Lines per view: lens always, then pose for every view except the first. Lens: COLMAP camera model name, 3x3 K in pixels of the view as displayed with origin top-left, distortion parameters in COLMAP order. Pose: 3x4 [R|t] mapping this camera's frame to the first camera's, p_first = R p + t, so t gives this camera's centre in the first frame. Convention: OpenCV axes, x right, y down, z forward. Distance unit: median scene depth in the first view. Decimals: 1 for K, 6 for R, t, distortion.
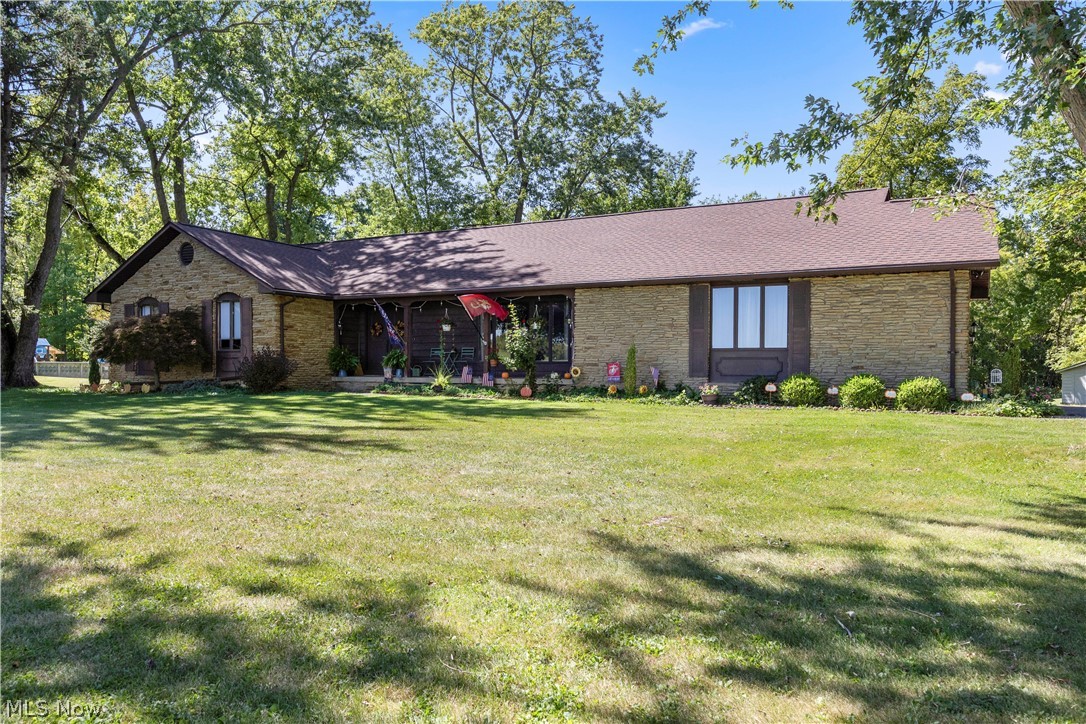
lens RADIAL K [[779.0, 0, 543.0], [0, 779.0, 362.0], [0, 0, 1]] dist [-0.001456, -0.001501]
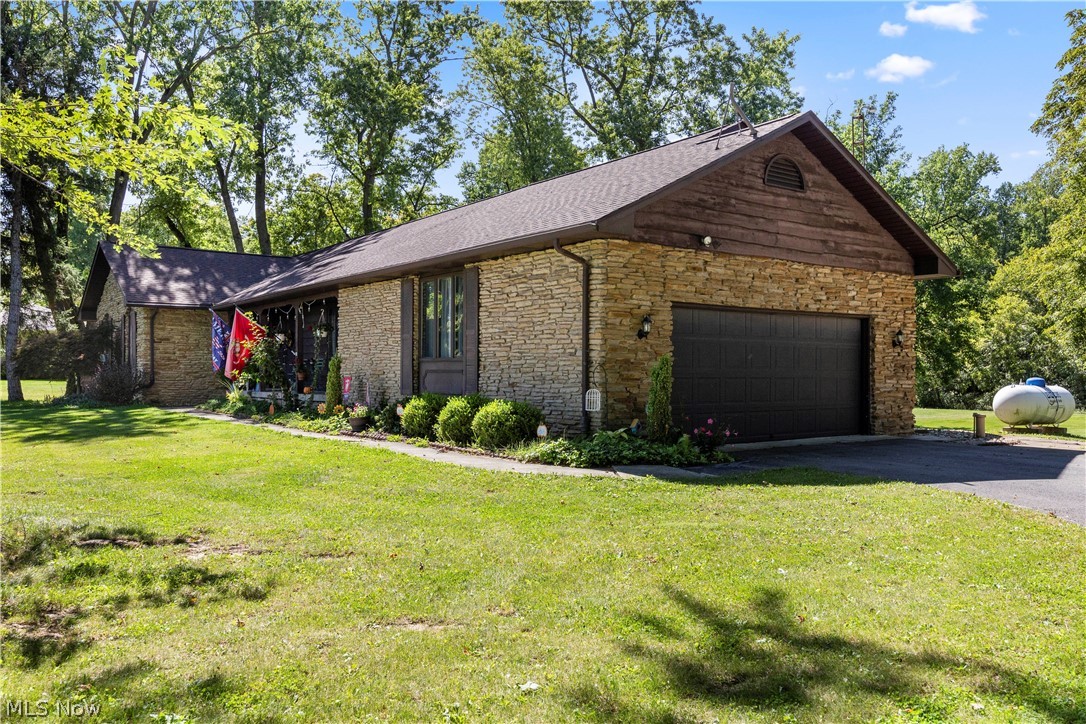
lens RADIAL K [[861.8, 0, 543.0], [0, 861.8, 362.0], [0, 0, 1]] dist [-0.001333, 0.000052]
pose [[0.909473, -0.009482, -0.415654, 0.604583], [0.006616, 0.999943, -0.008335, -0.004918], [0.415710, 0.004830, 0.909485, 0.229093]]
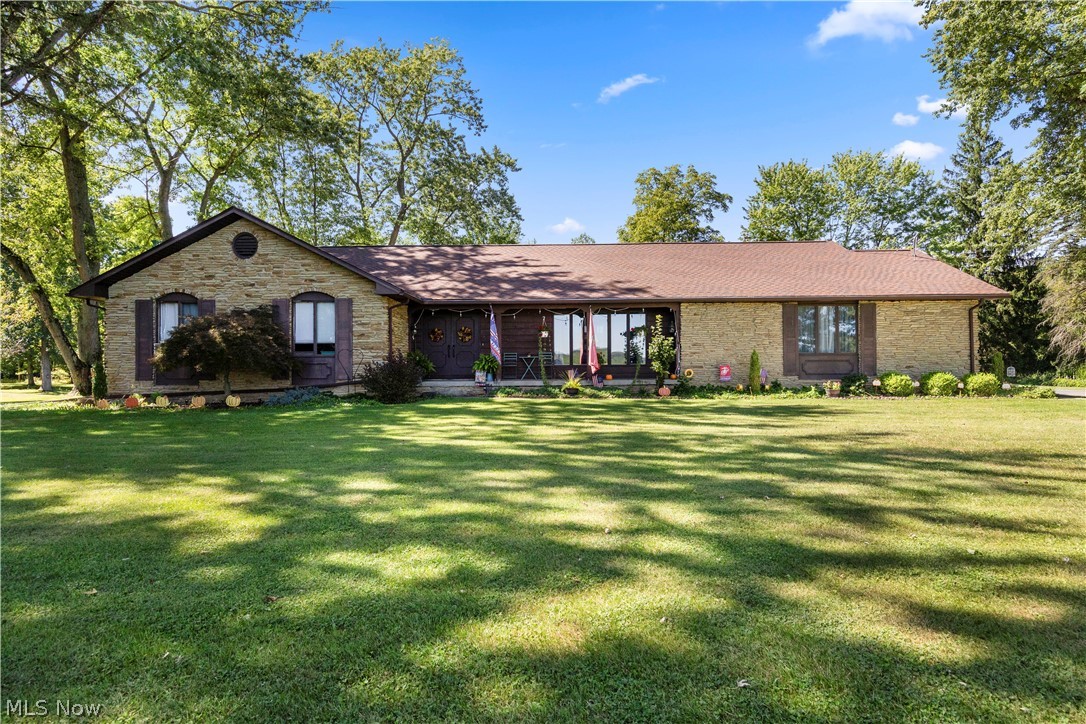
lens RADIAL K [[576.8, 0, 545.2], [0, 576.8, 356.4], [0, 0, 1]] dist [0.001267, 0.000324]
pose [[0.889415, -0.002133, 0.457096, -0.512528], [0.008108, 0.999905, -0.011111, -0.004509], [-0.457029, 0.013588, 0.889348, 0.303098]]
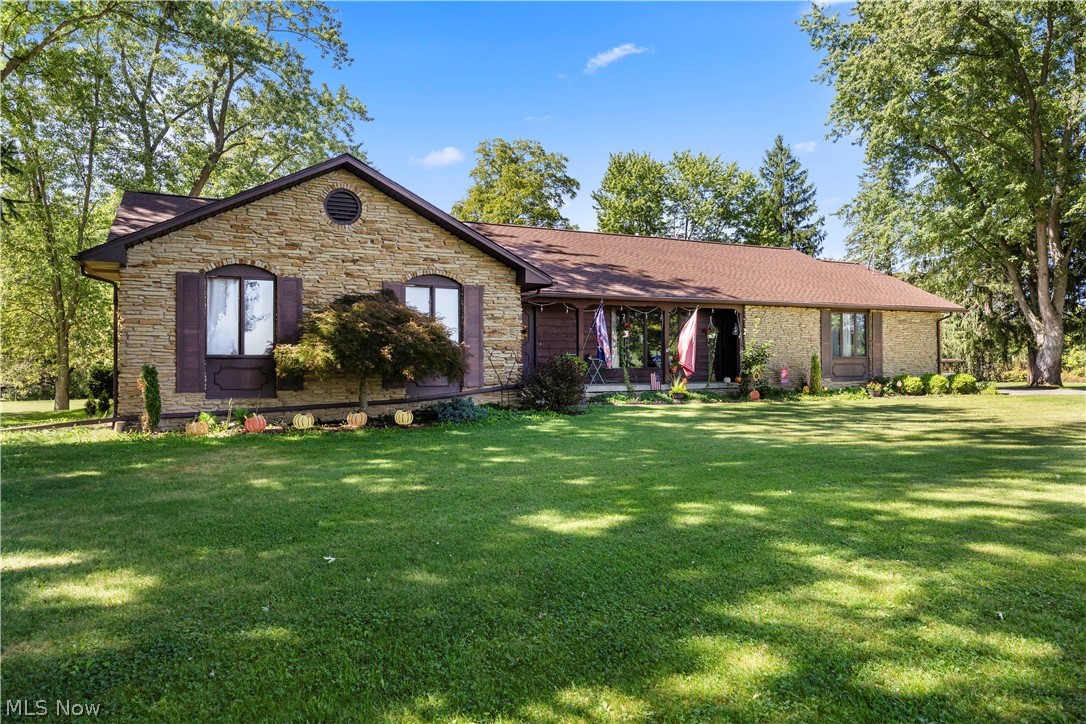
lens RADIAL K [[707.5, 0, 543.0], [0, 707.5, 362.0], [0, 0, 1]] dist [0.000032, -0.000138]
pose [[0.591597, -0.003437, 0.806226, -0.939118], [0.006803, 0.999977, -0.000729, -0.009671], [-0.806205, 0.005916, 0.591607, 0.587419]]
